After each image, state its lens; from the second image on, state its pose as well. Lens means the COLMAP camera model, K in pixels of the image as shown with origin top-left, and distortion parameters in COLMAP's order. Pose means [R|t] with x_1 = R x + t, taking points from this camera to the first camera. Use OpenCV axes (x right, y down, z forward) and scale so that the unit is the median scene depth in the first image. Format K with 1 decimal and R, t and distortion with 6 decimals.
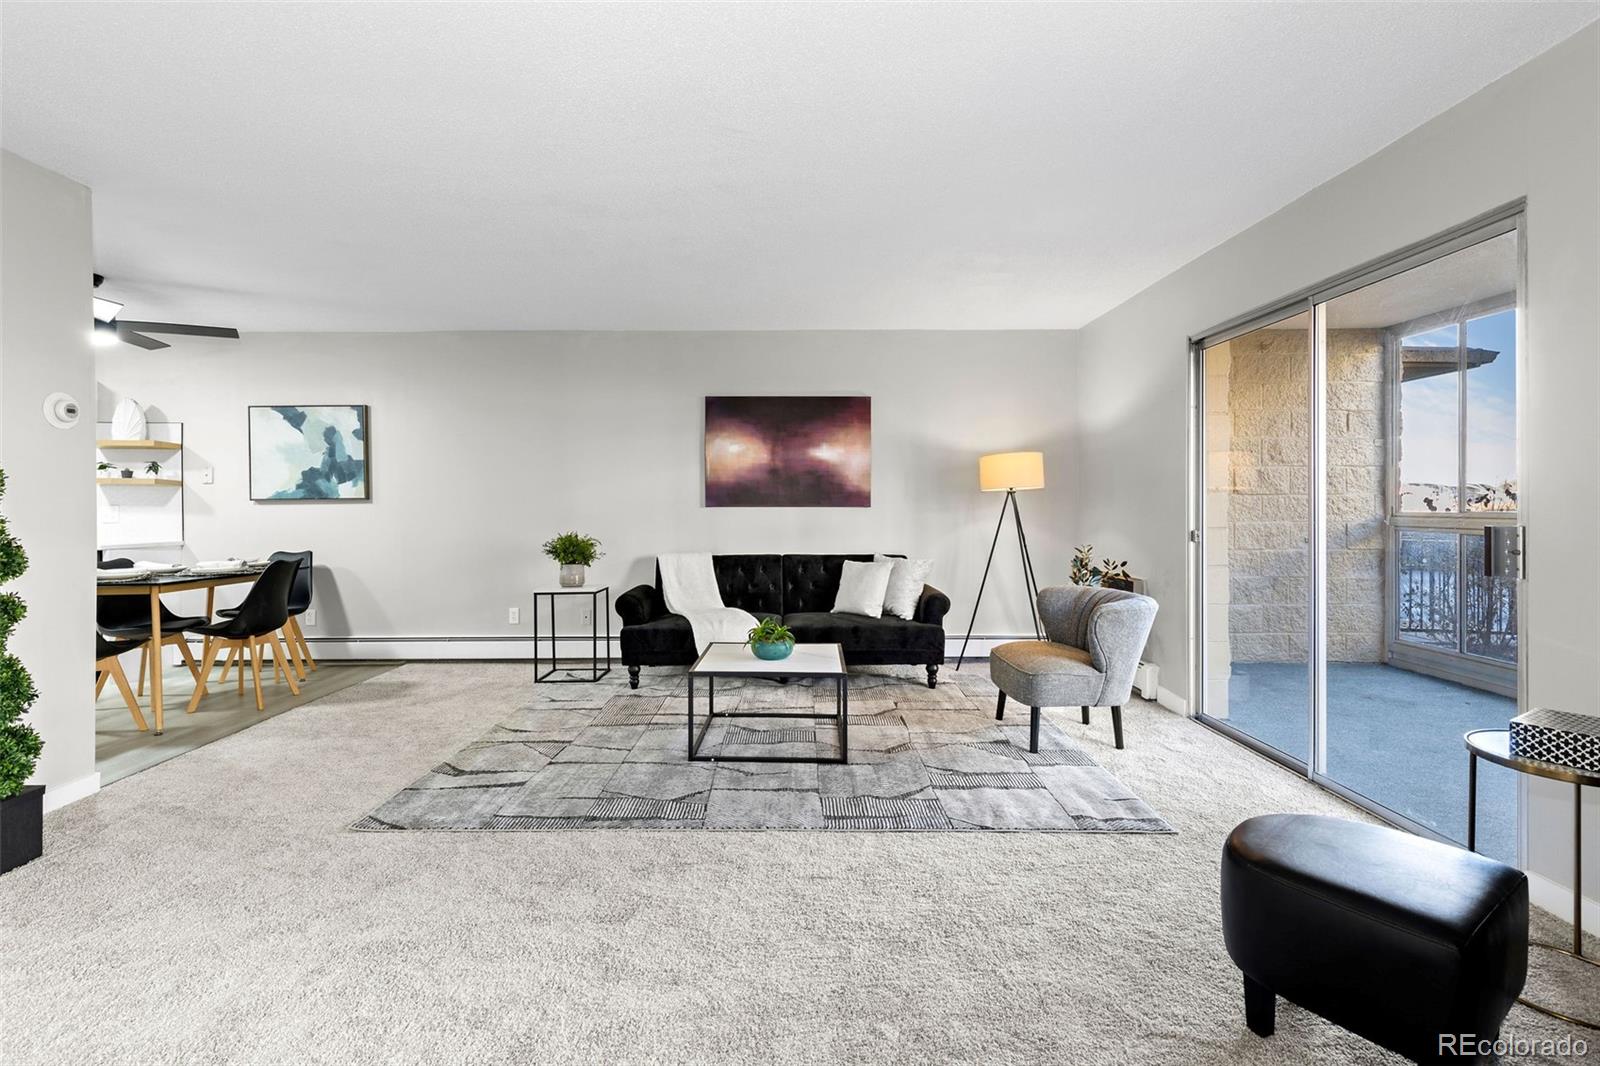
lens RADIAL K [[715.6, 0, 798.2], [0, 715.6, 510.4], [0, 0, 1]] dist [0.004324, -0.000051]
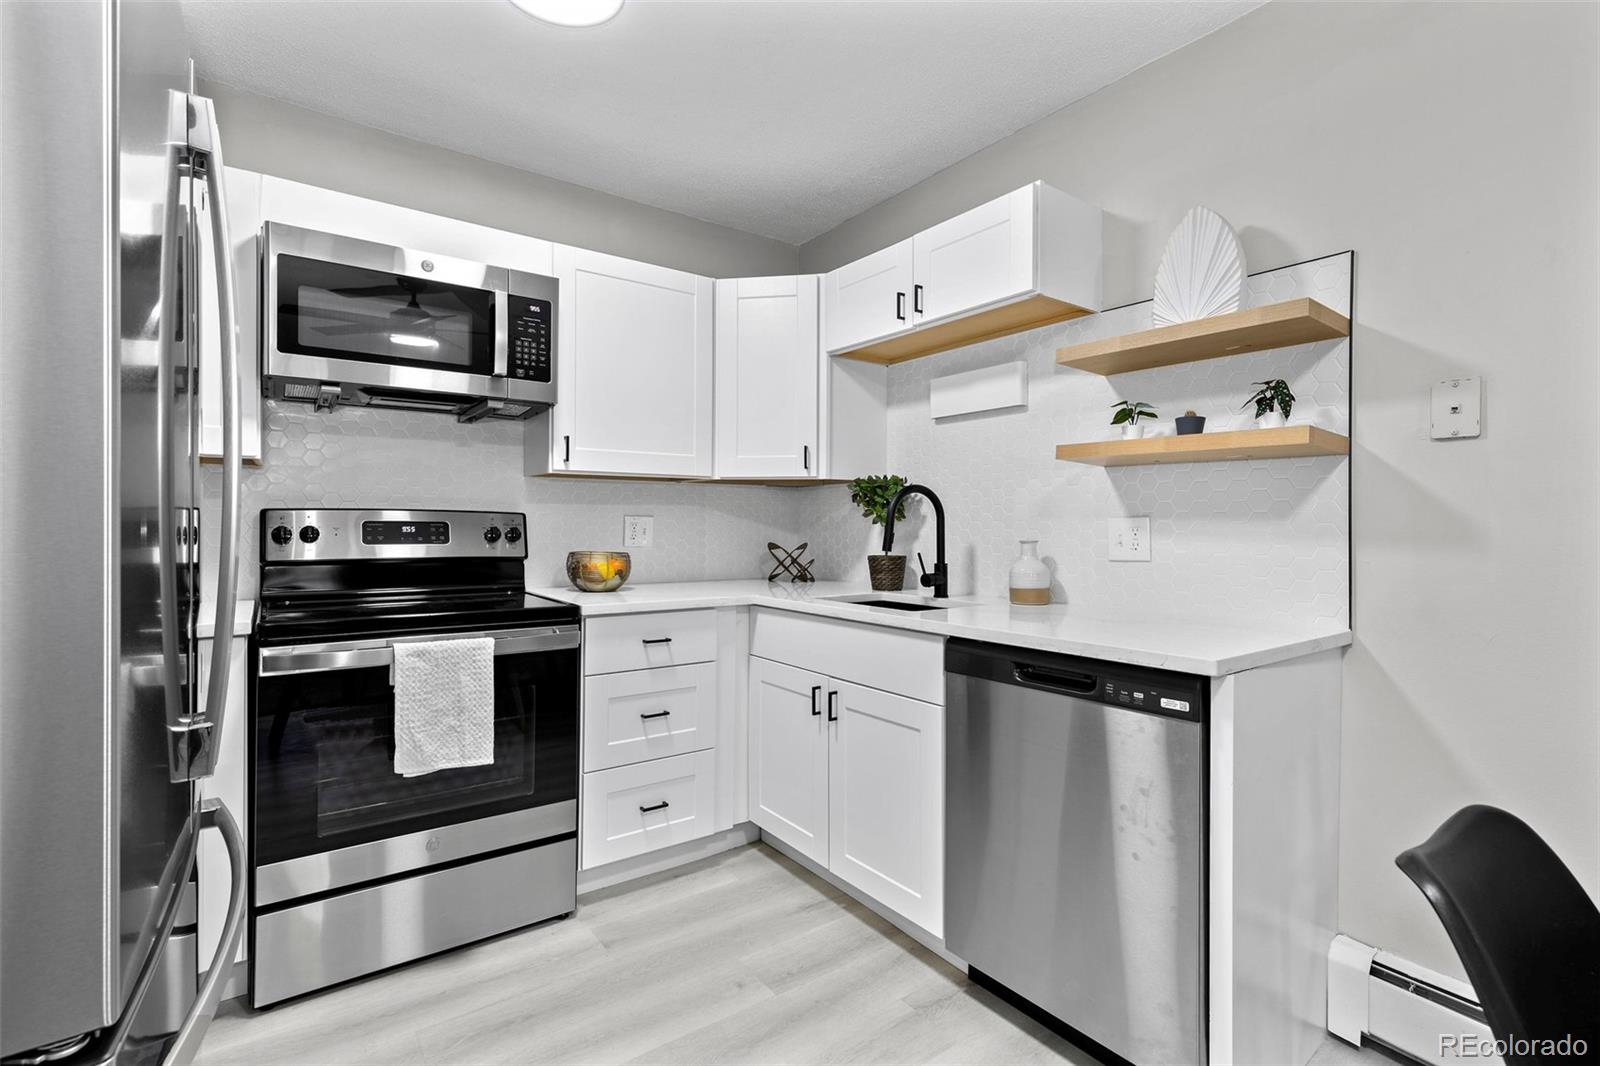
lens RADIAL K [[715.6, 0, 798.2], [0, 715.6, 510.4], [0, 0, 1]] dist [0.004324, -0.000051]
pose [[0.572250, -0.009822, -0.820020, -1.202502], [-0.003381, 0.999892, -0.014335, -0.006252], [0.820072, 0.010976, 0.572155, 1.018995]]
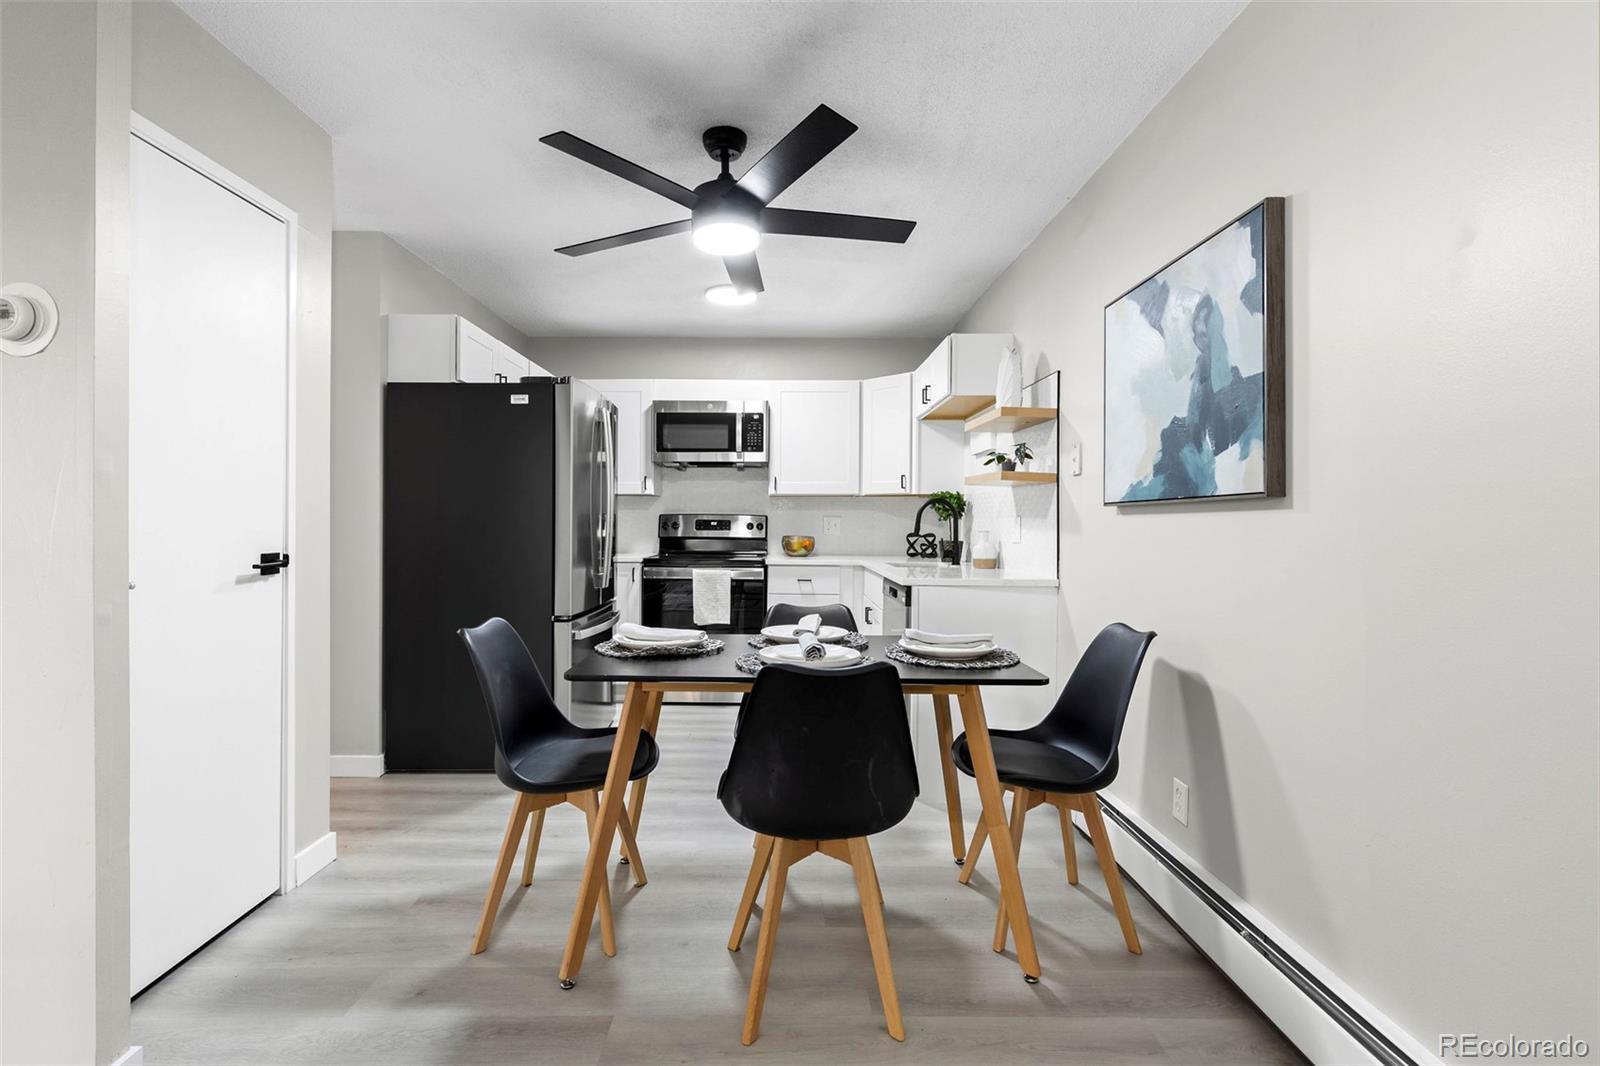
lens RADIAL K [[724.4, 0, 765.3], [0, 724.4, 522.5], [0, 0, 1]] dist [0.005920, -0.000417]
pose [[-0.042636, 0.006754, -0.999068, -0.447160], [-0.002261, 0.999974, 0.006857, -0.008988], [0.999088, 0.002551, -0.042619, 1.289882]]
